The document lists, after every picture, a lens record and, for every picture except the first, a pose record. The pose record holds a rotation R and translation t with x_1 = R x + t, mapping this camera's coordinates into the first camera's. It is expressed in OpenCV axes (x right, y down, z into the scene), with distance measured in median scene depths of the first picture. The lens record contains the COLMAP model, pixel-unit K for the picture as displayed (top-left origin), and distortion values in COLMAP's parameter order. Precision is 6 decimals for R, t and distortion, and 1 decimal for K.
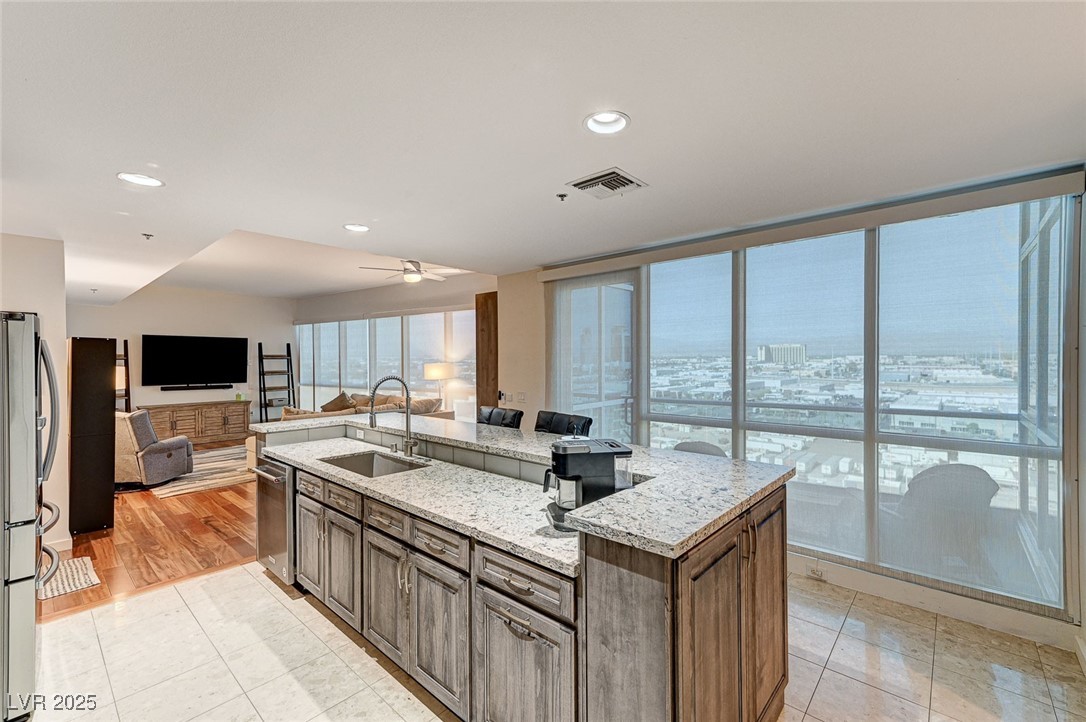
lens RADIAL K [[452.6, 0, 544.6], [0, 452.6, 363.9], [0, 0, 1]] dist [0.011862, -0.000033]
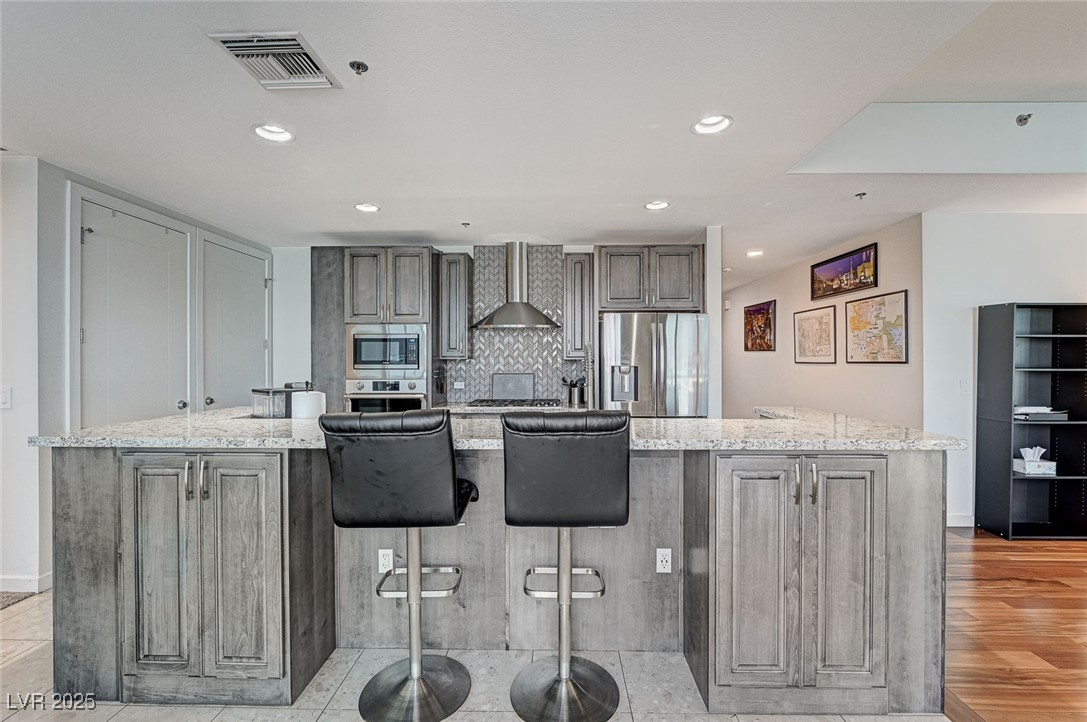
lens RADIAL K [[459.9, 0, 543.5], [0, 459.9, 361.0], [0, 0, 1]] dist [-0.009082, 0.000090]
pose [[-0.765664, 0.008368, -0.643186, 0.075082], [0.000724, 0.999926, 0.012148, 0.015316], [0.643240, 0.008836, -0.765614, 0.475750]]
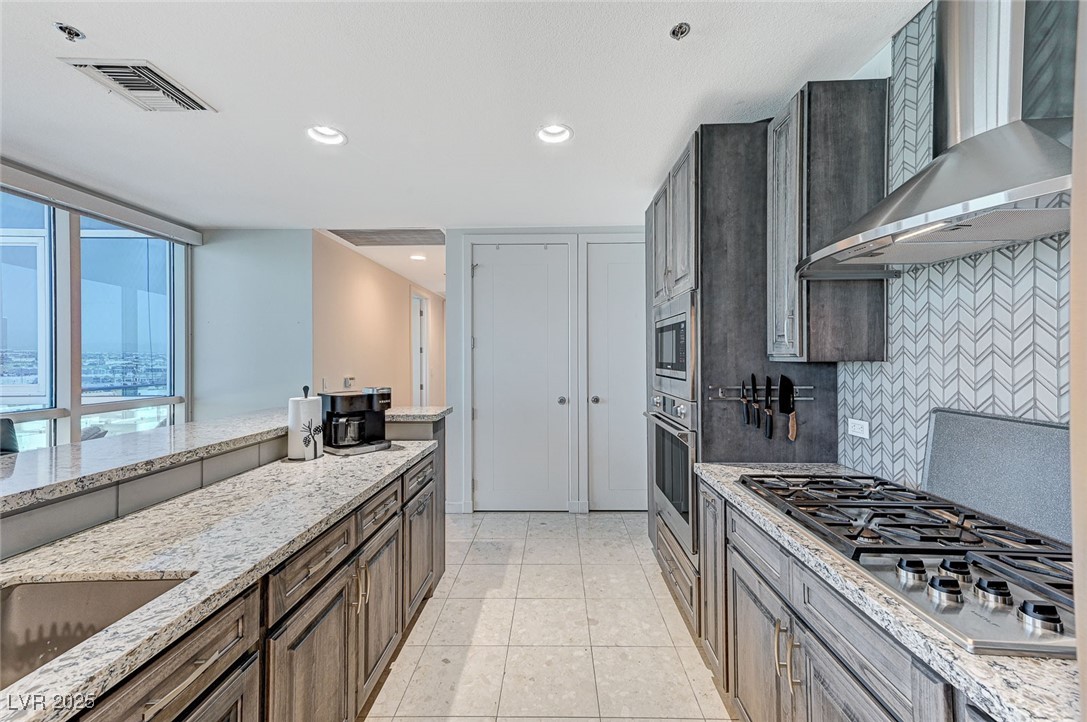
lens RADIAL K [[424.3, 0, 548.8], [0, 424.3, 356.9], [0, 0, 1]] dist [0.024158, 0.000330]
pose [[-0.650927, 0.007437, 0.759104, -0.223135], [0.011960, 0.999928, 0.000459, 0.015903], [-0.759046, 0.009378, -0.650970, 0.255730]]
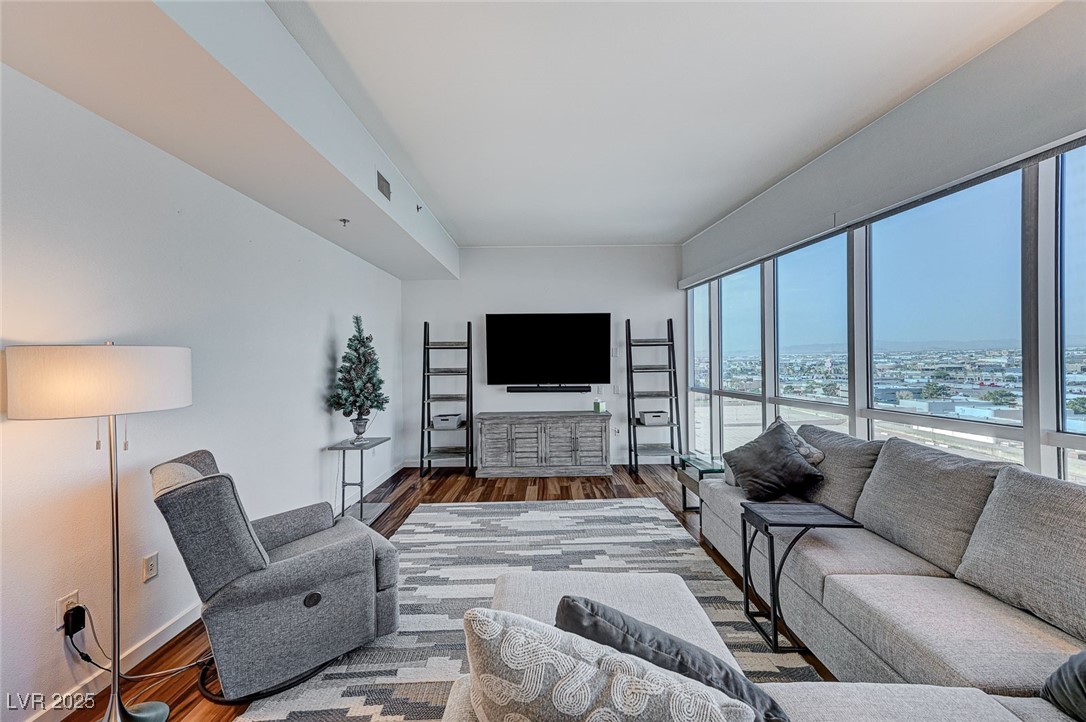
lens RADIAL K [[423.1, 0, 547.9], [0, 423.1, 361.5], [0, 0, 1]] dist [0.026220, 0.000027]
pose [[0.661440, -0.003888, -0.749988, -0.267360], [0.004455, 0.999989, -0.001254, 0.010618], [0.749985, -0.002512, 0.661450, 0.541619]]
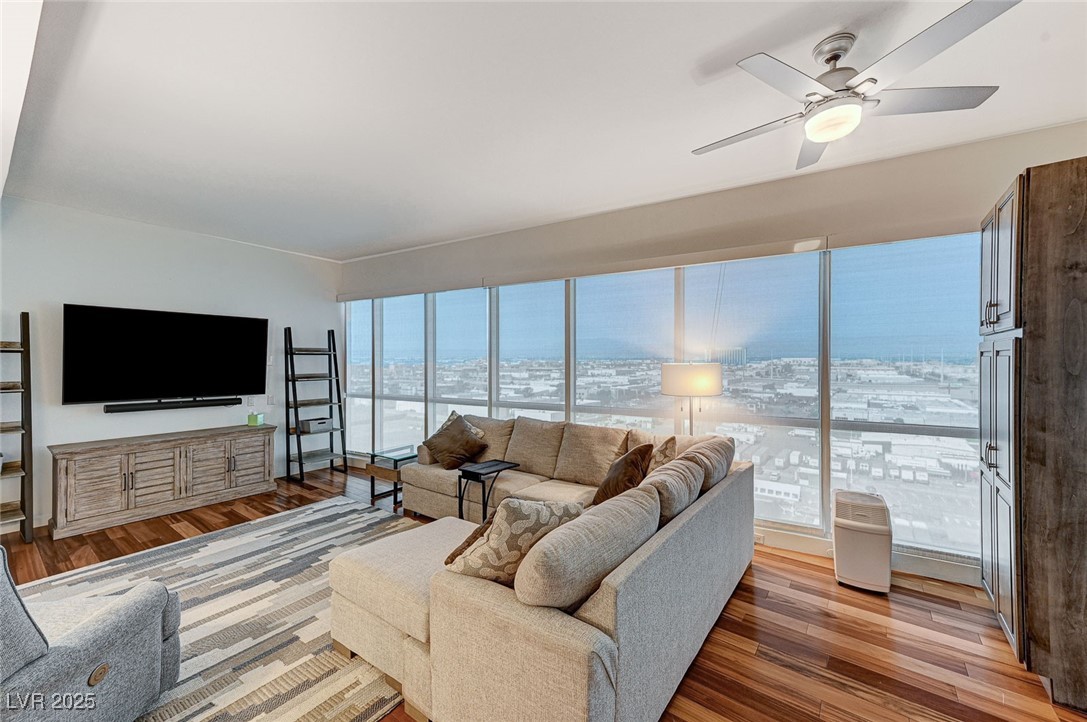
lens RADIAL K [[422.7, 0, 544.7], [0, 422.7, 361.1], [0, 0, 1]] dist [0.019240, 0.000762]
pose [[0.997119, 0.004700, 0.075710, -0.330941], [-0.004153, 0.999964, -0.007375, 0.000828], [-0.075742, 0.007039, 0.997103, 0.413390]]
